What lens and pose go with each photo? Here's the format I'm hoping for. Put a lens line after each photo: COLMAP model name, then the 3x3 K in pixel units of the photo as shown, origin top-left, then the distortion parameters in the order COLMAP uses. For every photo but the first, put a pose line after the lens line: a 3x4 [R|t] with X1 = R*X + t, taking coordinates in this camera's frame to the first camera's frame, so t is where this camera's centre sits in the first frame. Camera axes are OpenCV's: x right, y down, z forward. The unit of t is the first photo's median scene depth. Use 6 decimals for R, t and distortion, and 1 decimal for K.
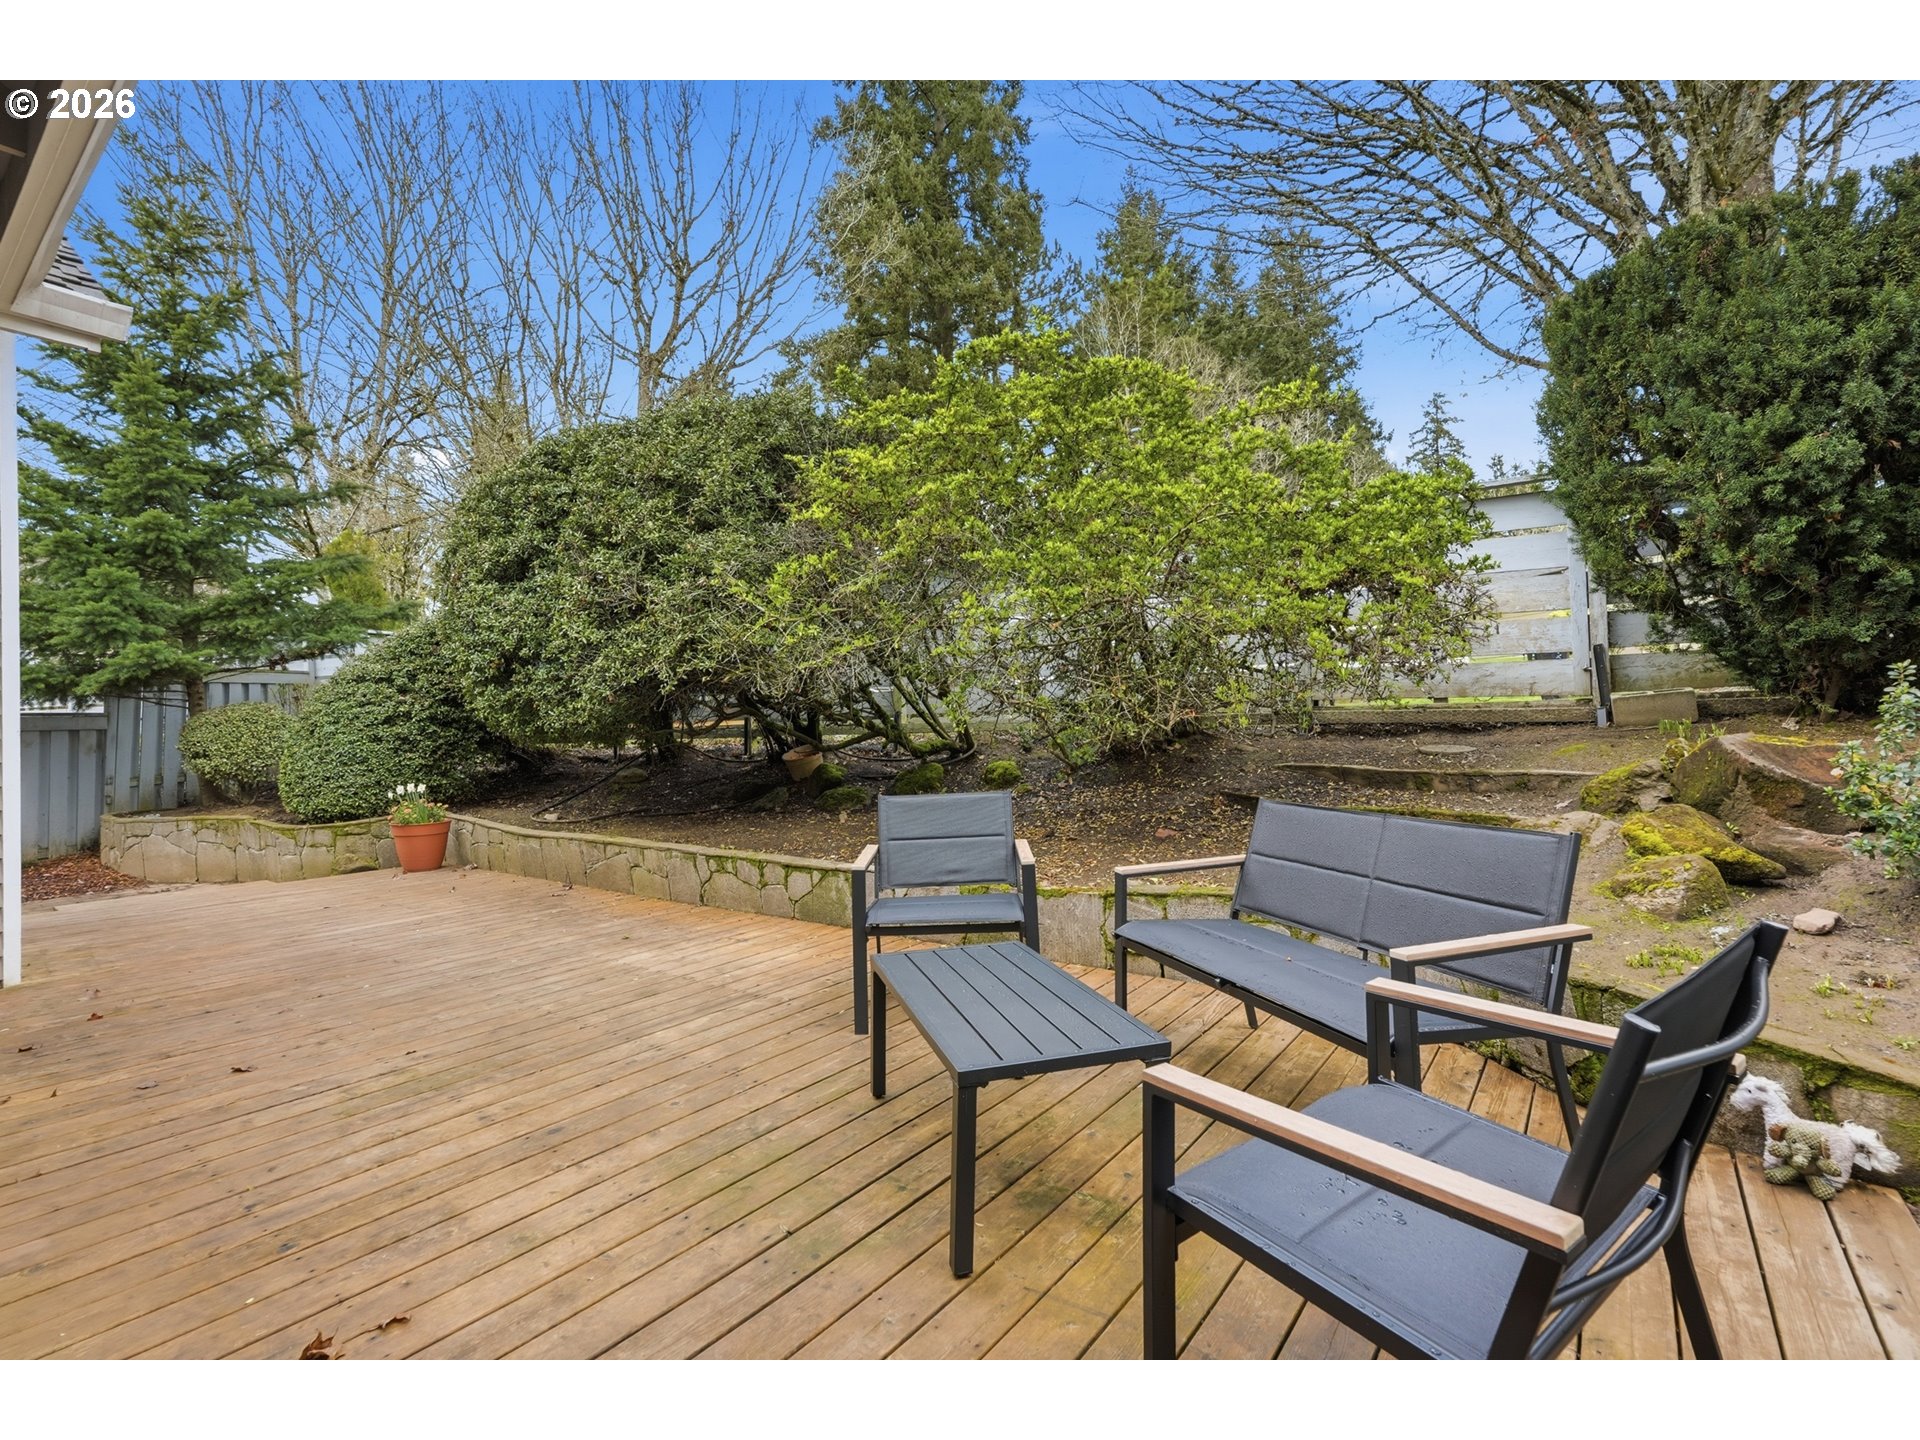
lens RADIAL K [[849.2, 0, 957.6], [0, 849.2, 706.4], [0, 0, 1]] dist [-0.009878, 0.005492]
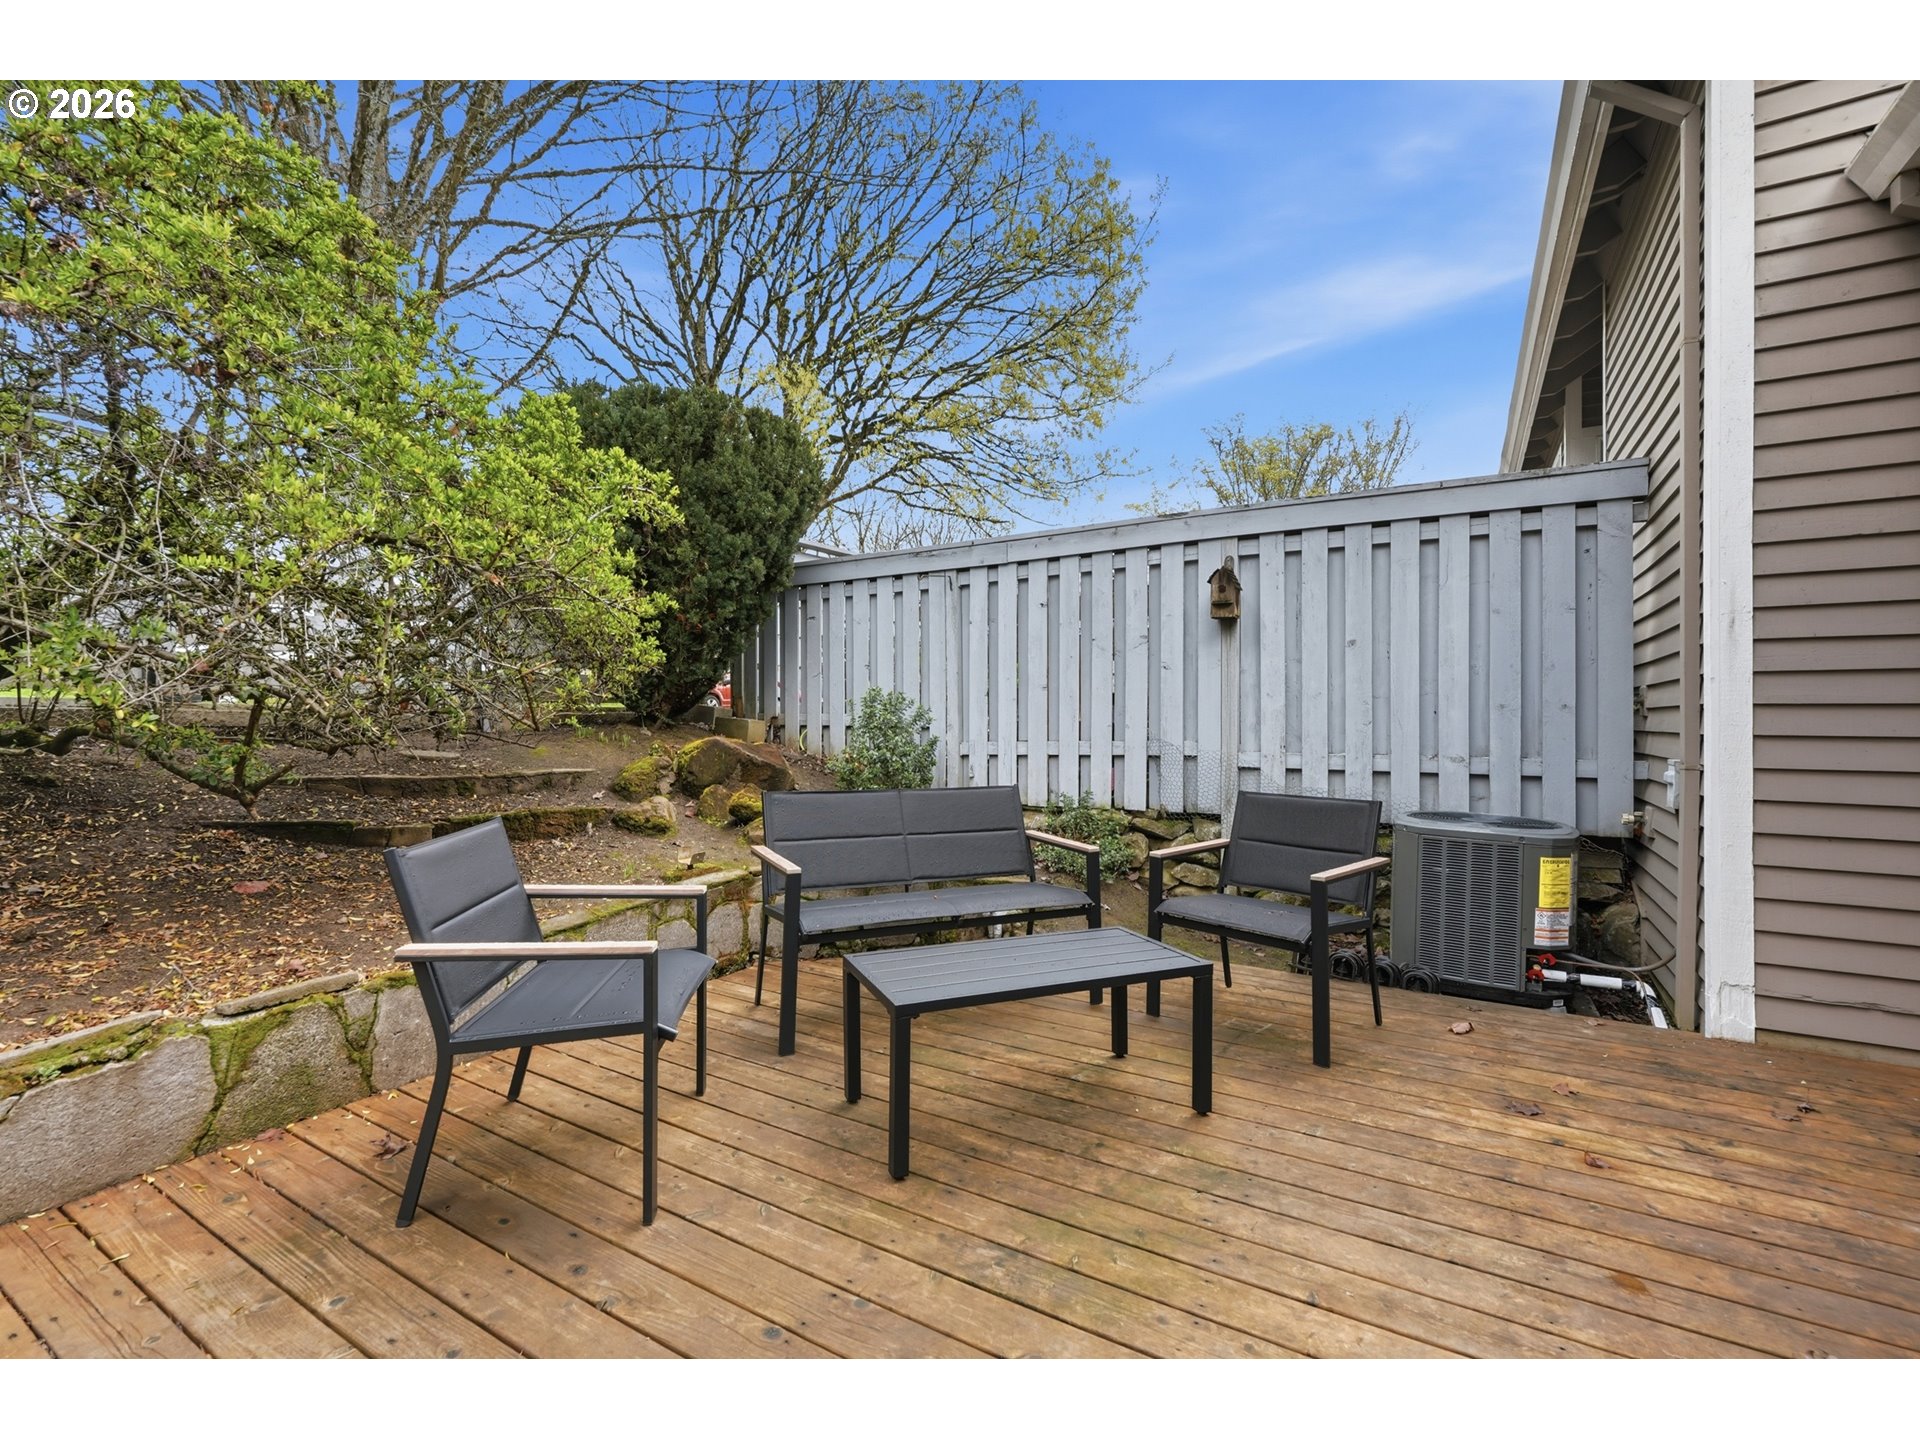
lens RADIAL K [[849.2, 0, 951.7], [0, 849.2, 724.0], [0, 0, 1]] dist [-0.009878, 0.005492]
pose [[-0.096017, 0.023491, 0.995102, -0.610915], [-0.022924, 0.999404, -0.025805, 0.038473], [-0.995116, -0.025289, -0.095421, 0.708154]]
